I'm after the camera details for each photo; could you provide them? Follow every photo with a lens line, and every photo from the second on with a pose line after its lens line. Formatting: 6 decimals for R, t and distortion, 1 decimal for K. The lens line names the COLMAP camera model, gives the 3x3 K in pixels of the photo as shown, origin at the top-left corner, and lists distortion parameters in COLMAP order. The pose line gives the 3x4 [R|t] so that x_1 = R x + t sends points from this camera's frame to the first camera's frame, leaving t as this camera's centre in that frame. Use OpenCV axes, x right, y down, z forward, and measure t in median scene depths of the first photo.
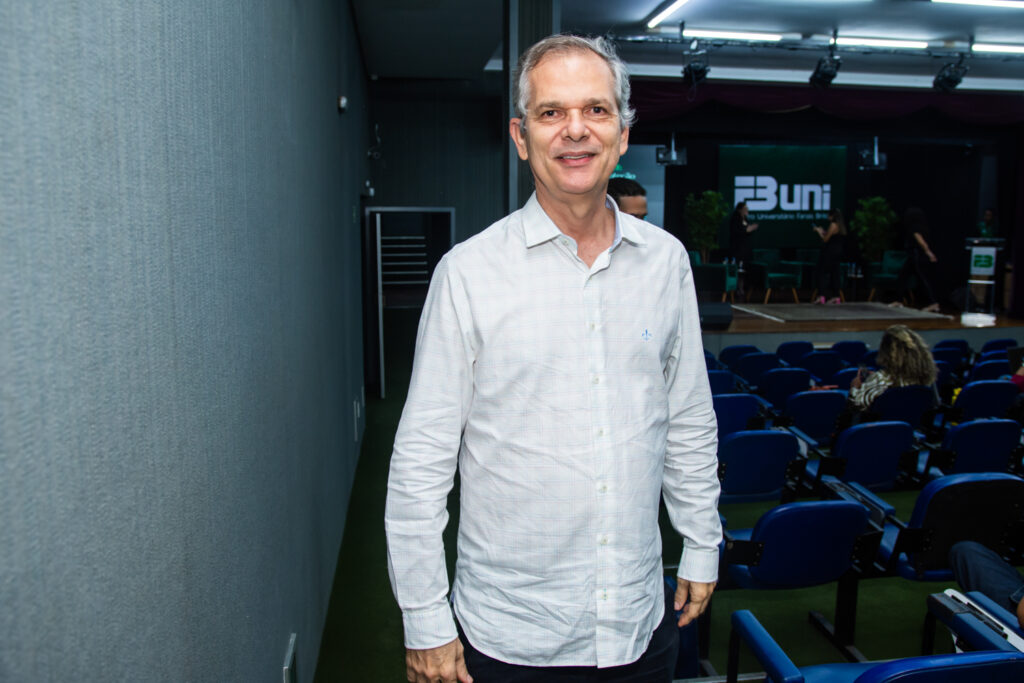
lens RADIAL K [[804.7, 0, 514.1], [0, 804.7, 314.0], [0, 0, 1]] dist [-0.085086, 0.070821]
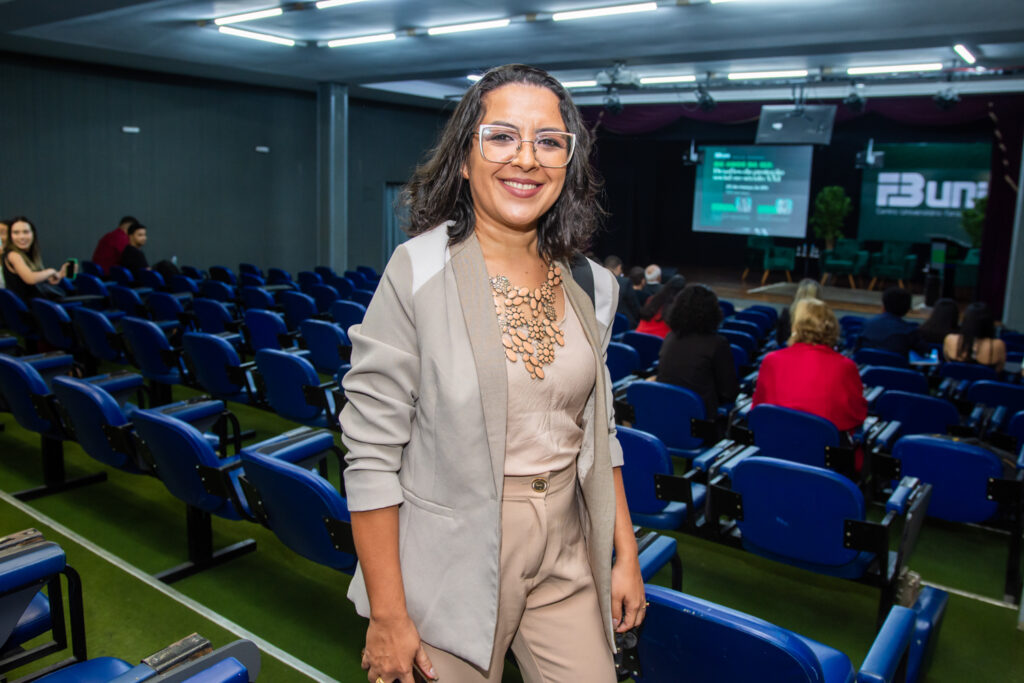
lens RADIAL K [[821.8, 0, 513.5], [0, 821.8, 313.6], [0, 0, 1]] dist [-0.083854, 0.075654]
pose [[0.715599, 0.127848, -0.686712, 0.689273], [-0.117601, 0.991125, 0.061974, 0.004178], [0.688541, 0.036410, 0.724283, -0.113598]]
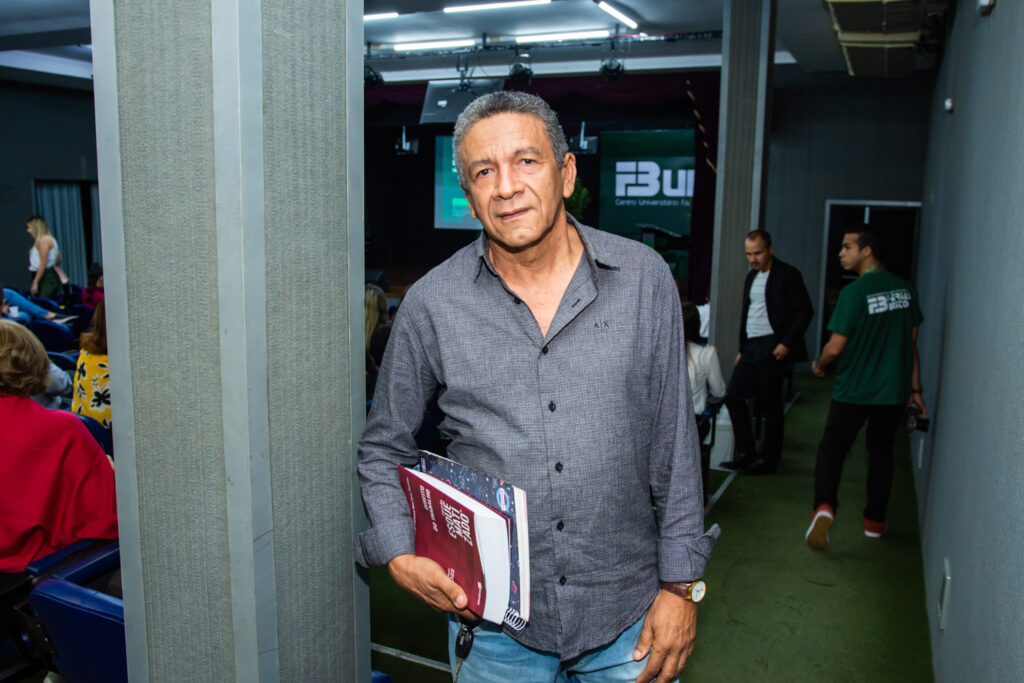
lens RADIAL K [[821.8, 0, 513.5], [0, 821.8, 313.6], [0, 0, 1]] dist [-0.083854, 0.075654]
pose [[0.839763, 0.093356, -0.534867, 0.735078], [-0.084828, 0.995569, 0.040585, -0.012003], [0.536286, 0.011290, 0.843961, 0.055708]]
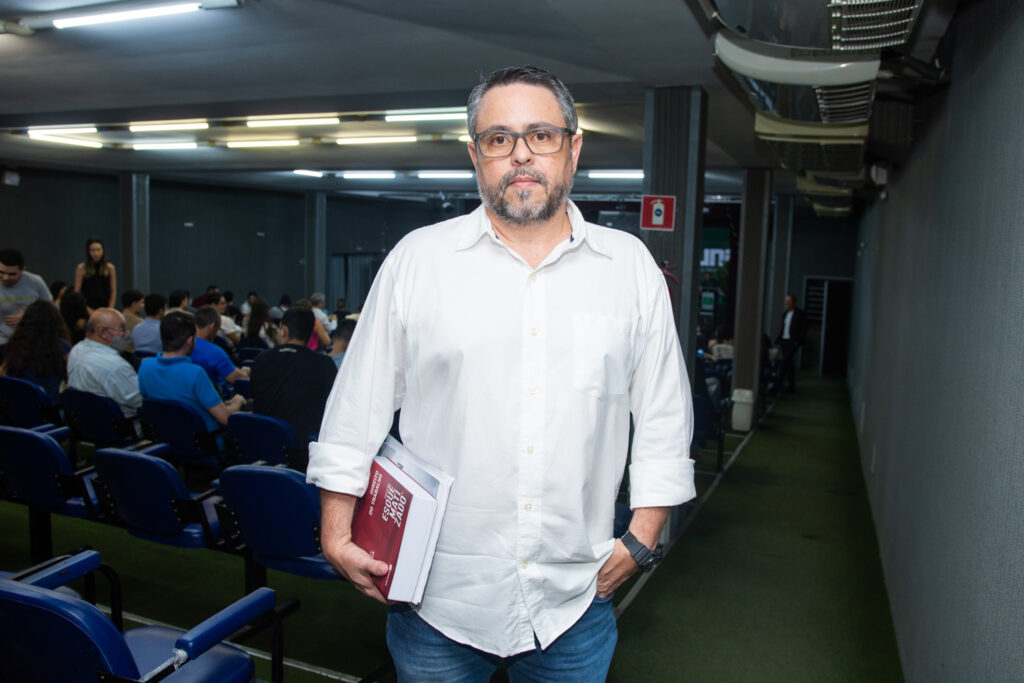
lens RADIAL K [[804.7, 0, 514.1], [0, 804.7, 314.0], [0, 0, 1]] dist [-0.085086, 0.070821]
pose [[0.865867, 0.074024, -0.494767, 0.806433], [-0.093148, 0.995553, -0.014065, 0.016369], [0.491526, 0.058265, 0.868912, -0.501166]]
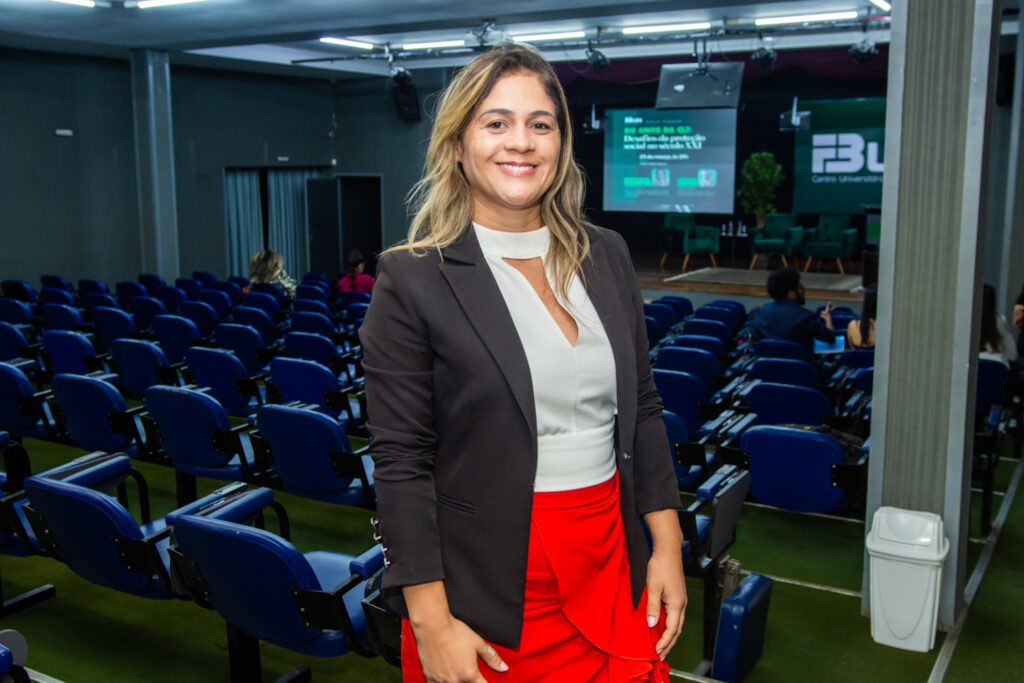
lens RADIAL K [[1016.1, 0, 514.7], [0, 1016.1, 313.4], [0, 0, 1]] dist [-0.025869, 0.027475]
pose [[0.788010, 0.087944, -0.609348, 0.728082], [-0.073781, 0.996102, 0.048349, 0.000574], [0.611225, 0.006859, 0.791427, -0.126993]]
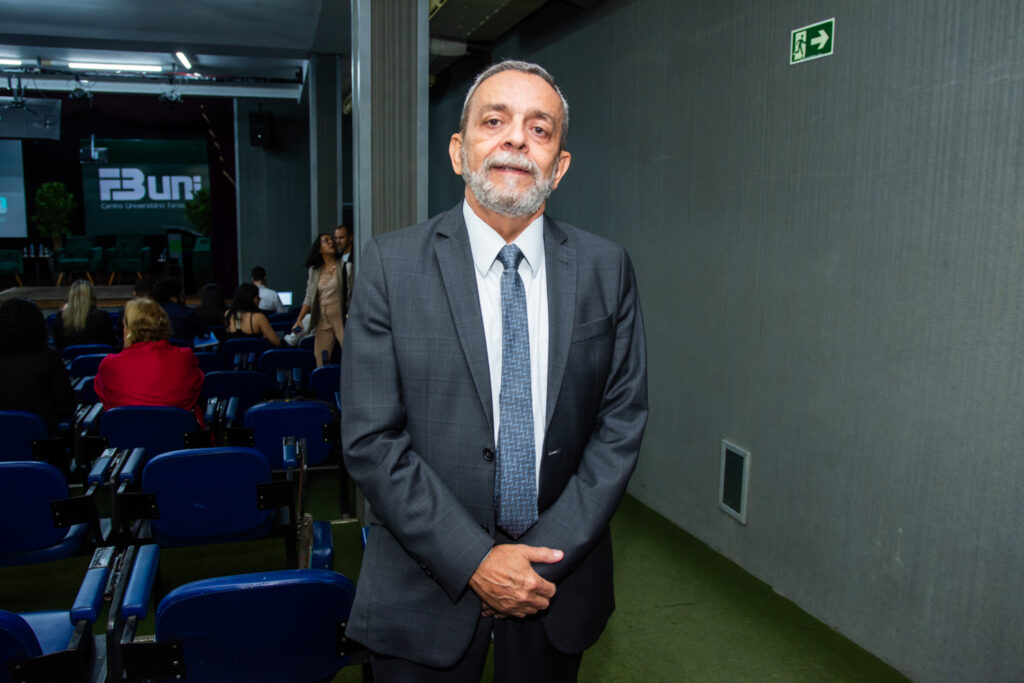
lens RADIAL K [[804.7, 0, 514.1], [0, 804.7, 314.0], [0, 0, 1]] dist [-0.085086, 0.070821]
pose [[0.988574, -0.007990, 0.150522, 0.662427], [0.005112, 0.999797, 0.019495, 0.005344], [-0.150647, -0.018503, 0.988414, -0.133761]]
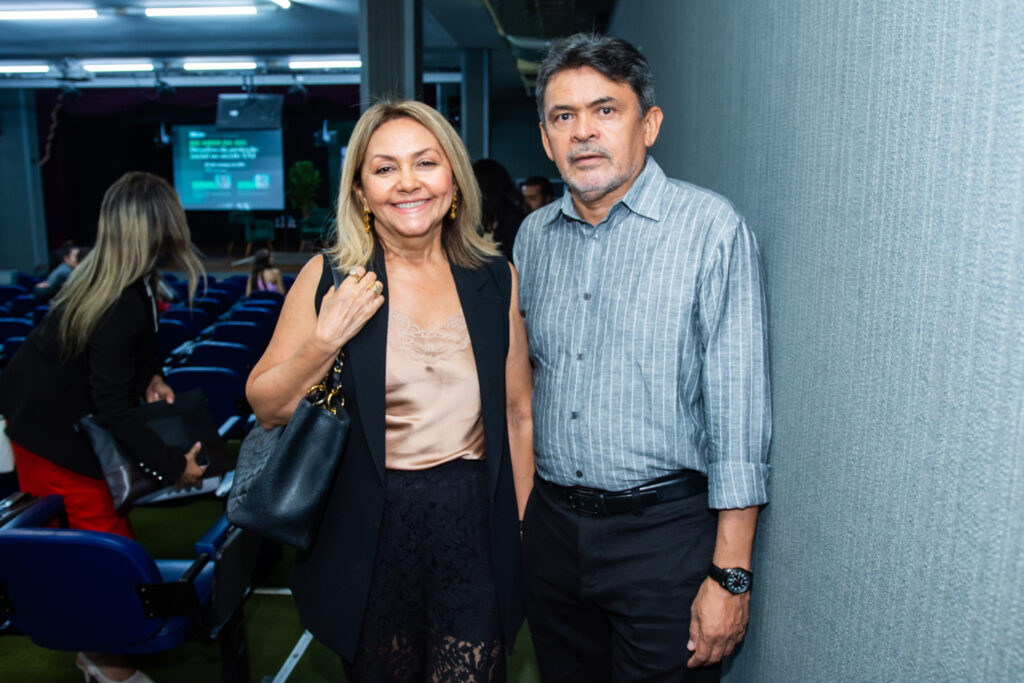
lens RADIAL K [[843.2, 0, 512.3], [0, 843.2, 315.4], [0, 0, 1]] dist [-0.092428, 0.079160]
pose [[0.981699, 0.035577, -0.187088, 0.766311], [-0.025829, 0.998191, 0.054284, 0.003633], [0.188680, -0.048459, 0.980842, -0.194093]]
